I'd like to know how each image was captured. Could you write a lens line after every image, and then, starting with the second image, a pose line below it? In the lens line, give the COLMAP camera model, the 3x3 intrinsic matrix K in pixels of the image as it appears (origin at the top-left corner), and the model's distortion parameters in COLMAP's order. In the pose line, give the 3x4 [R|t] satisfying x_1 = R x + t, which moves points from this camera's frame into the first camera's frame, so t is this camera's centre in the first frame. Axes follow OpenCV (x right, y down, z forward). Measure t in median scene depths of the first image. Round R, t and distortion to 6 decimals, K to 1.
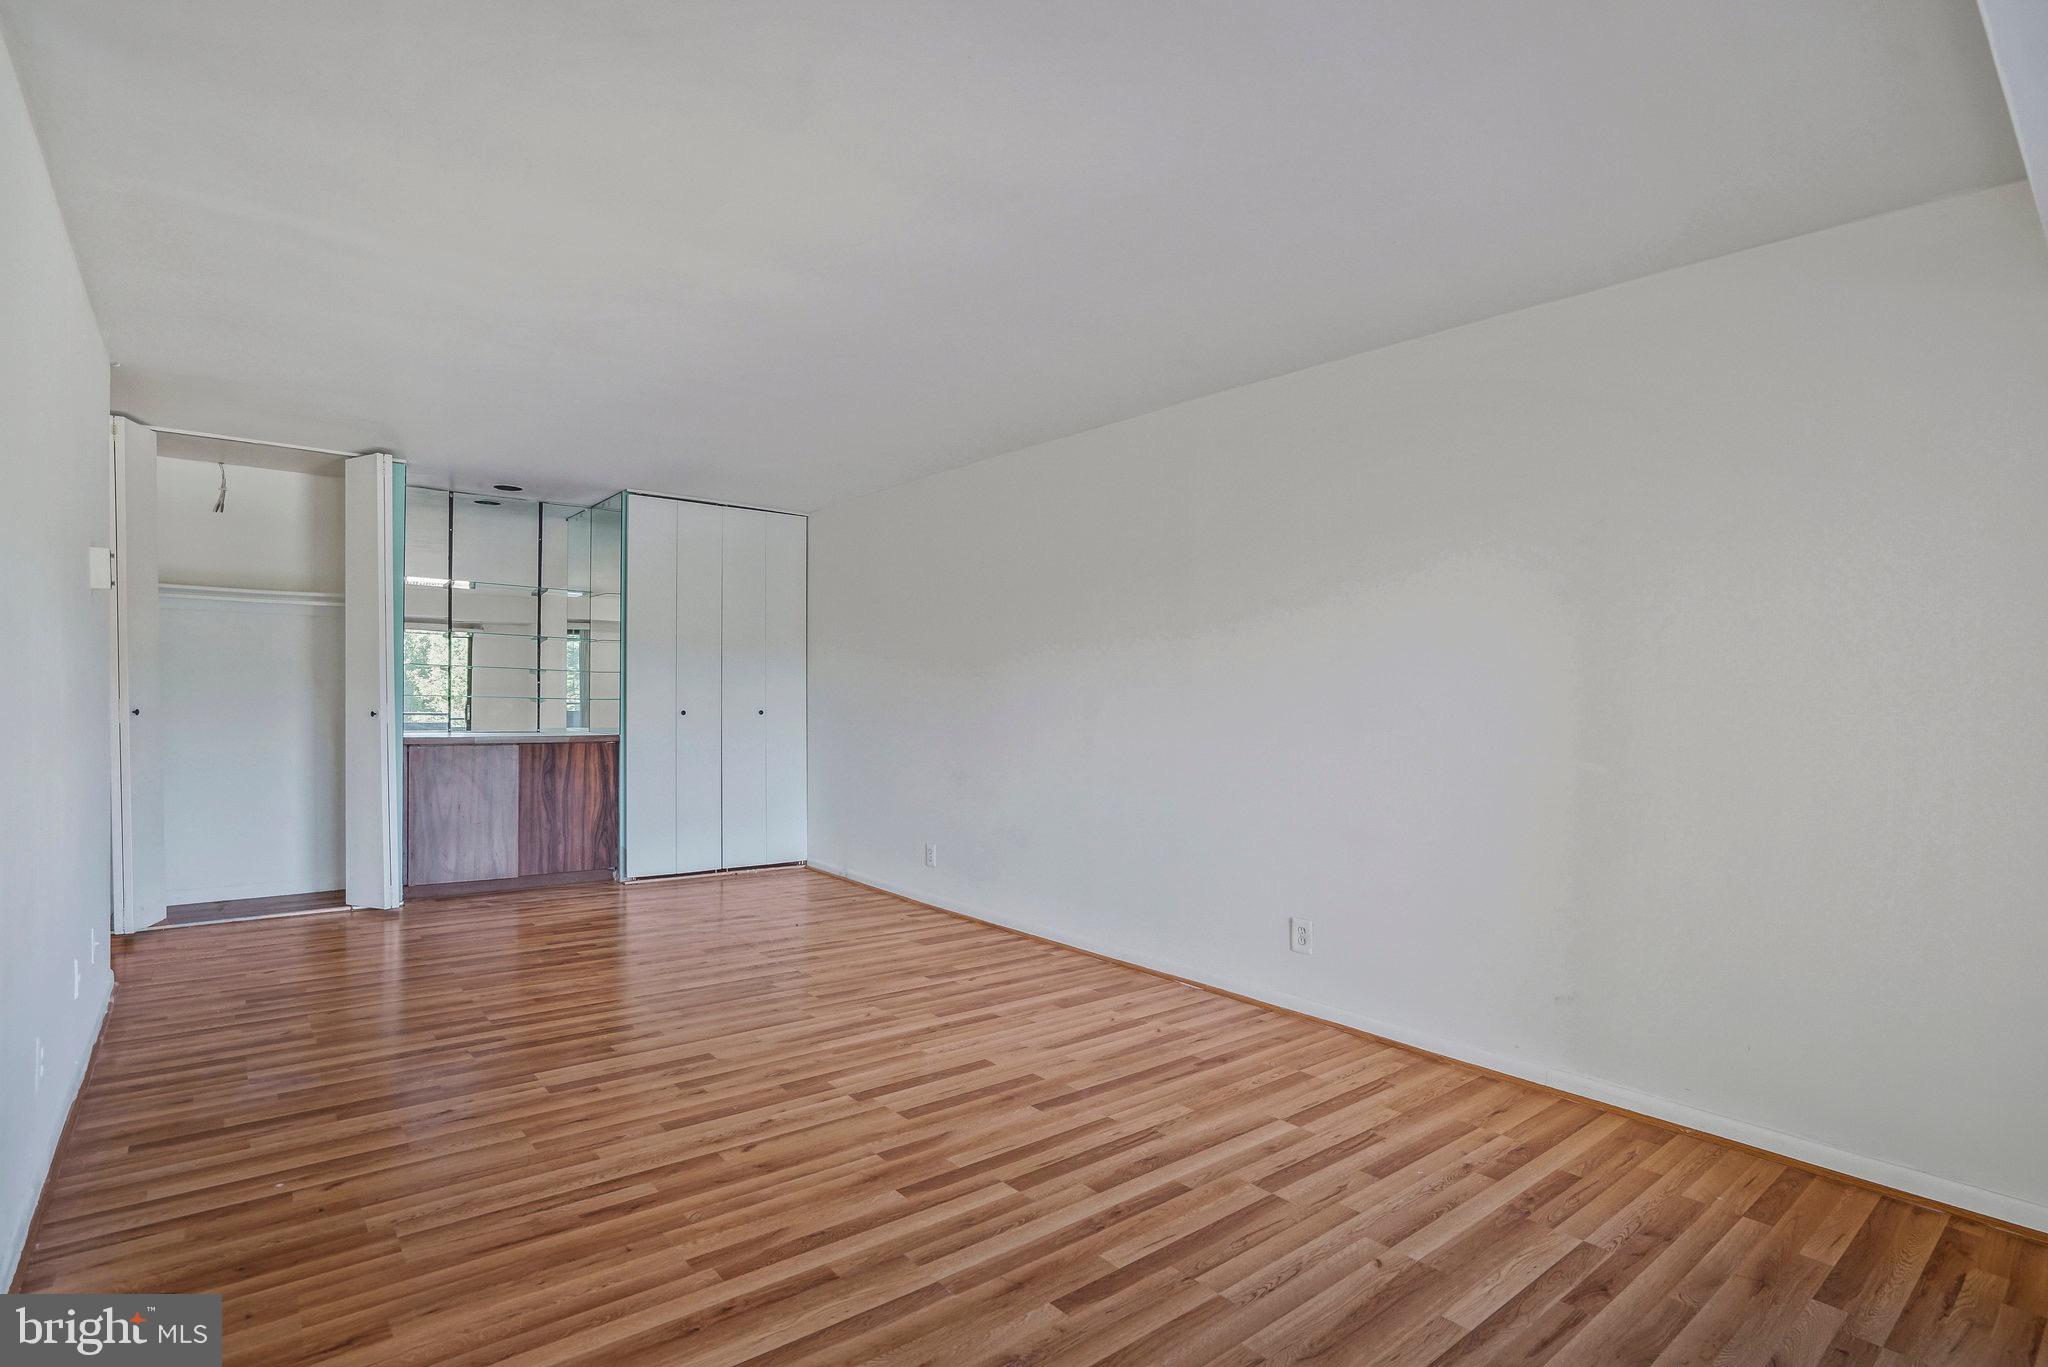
lens RADIAL K [[984.6, 0, 1009.5], [0, 984.6, 719.3], [0, 0, 1]] dist [-0.047353, 0.018003]
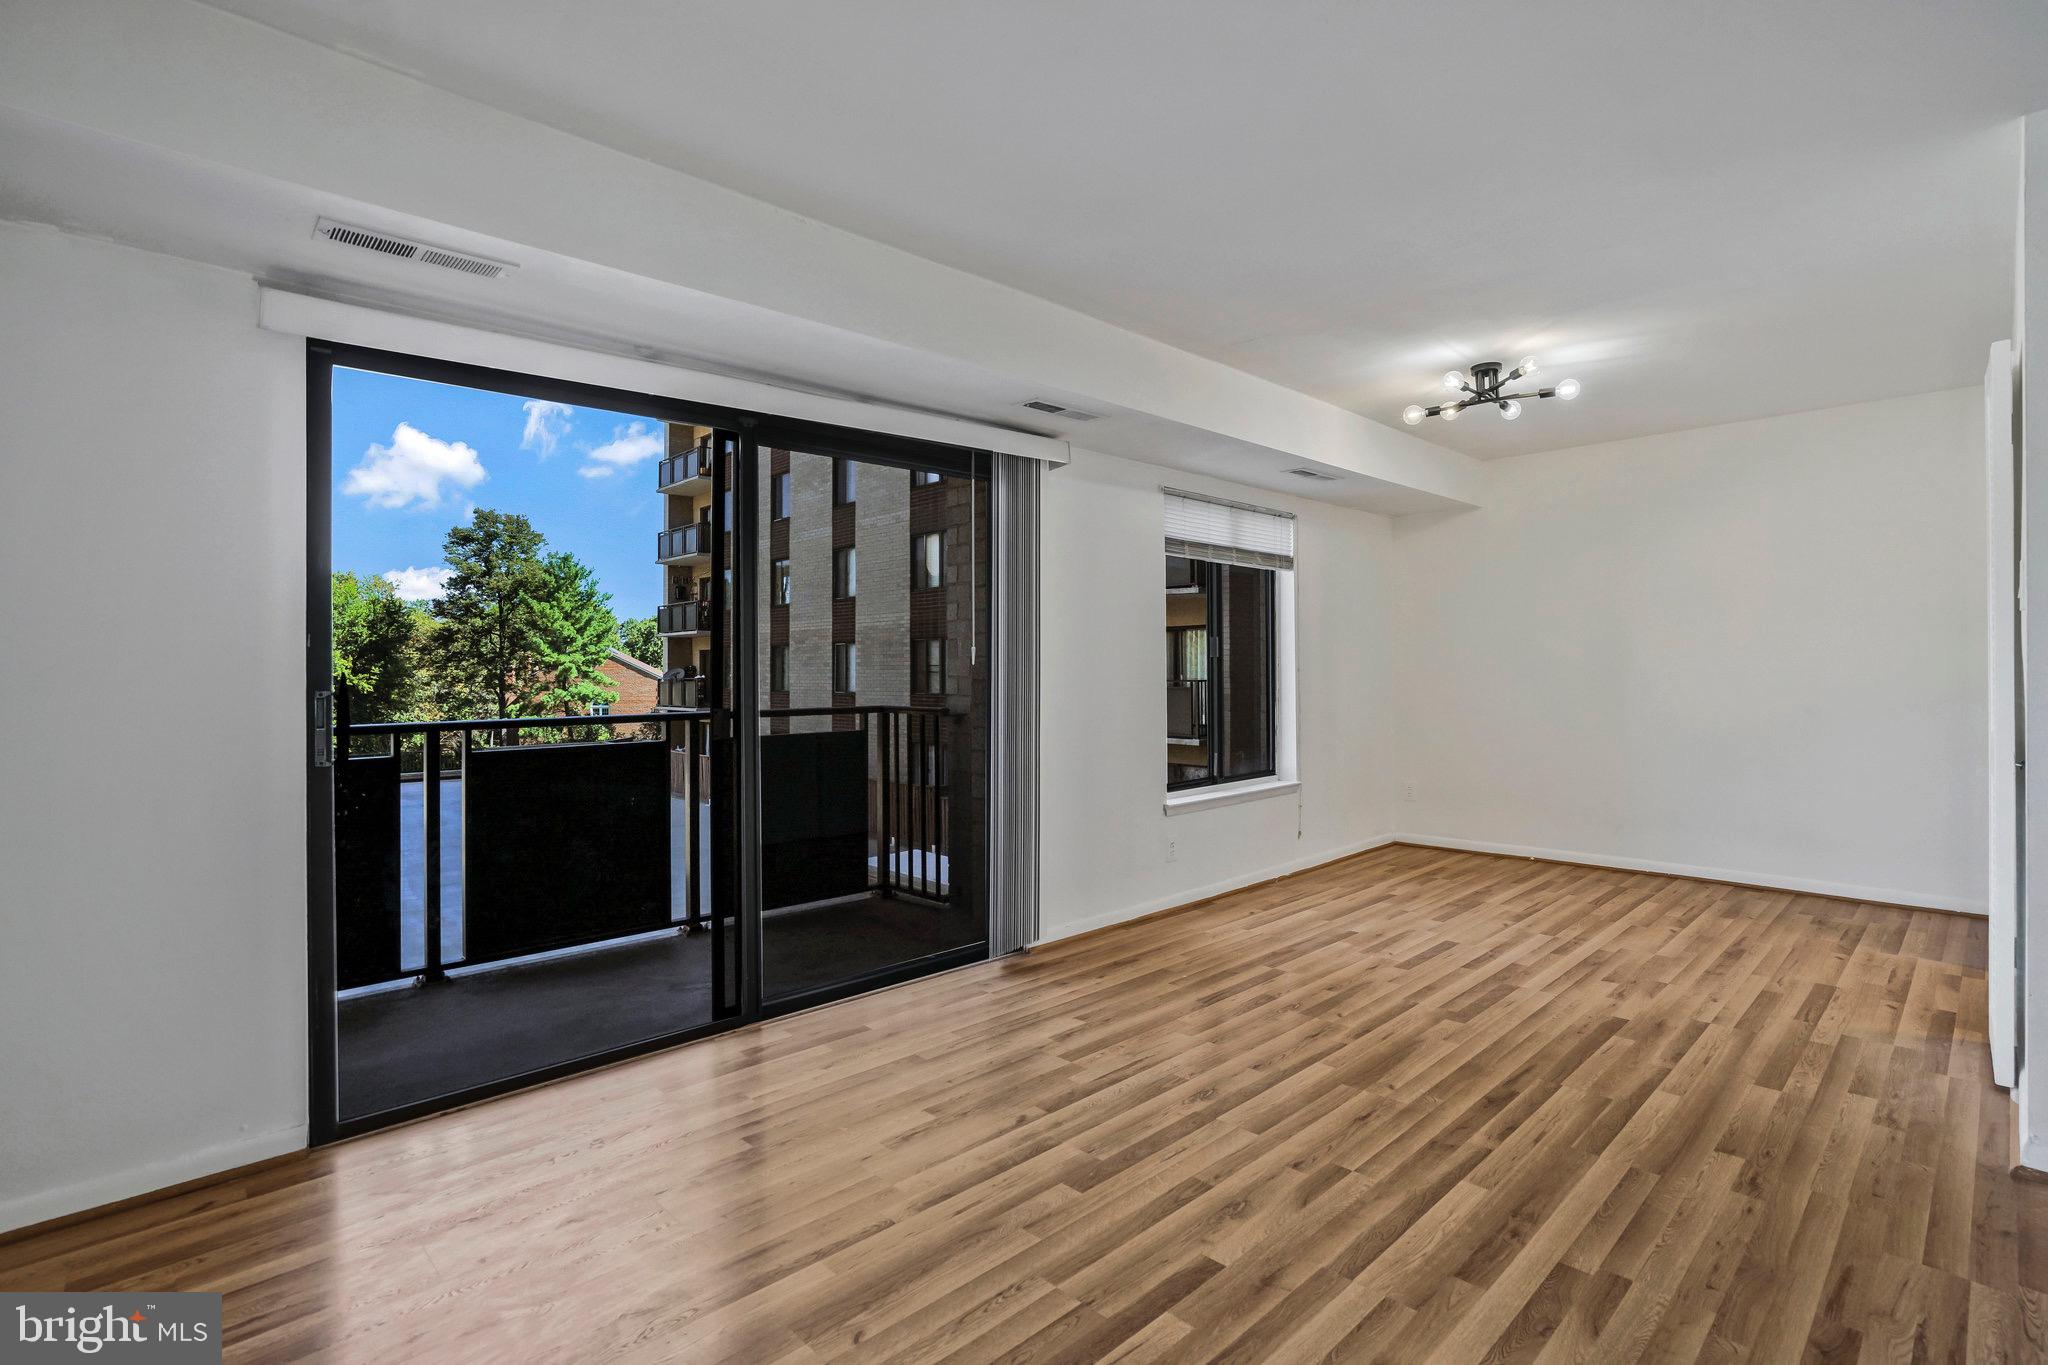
lens RADIAL K [[984.6, 0, 1029.5], [0, 984.6, 664.8], [0, 0, 1]] dist [-0.047353, 0.018003]
pose [[-0.995765, -0.011643, -0.091199, 0.150967], [-0.012810, 0.999843, 0.012218, -0.011410], [0.091042, 0.013335, -0.995758, 0.869275]]
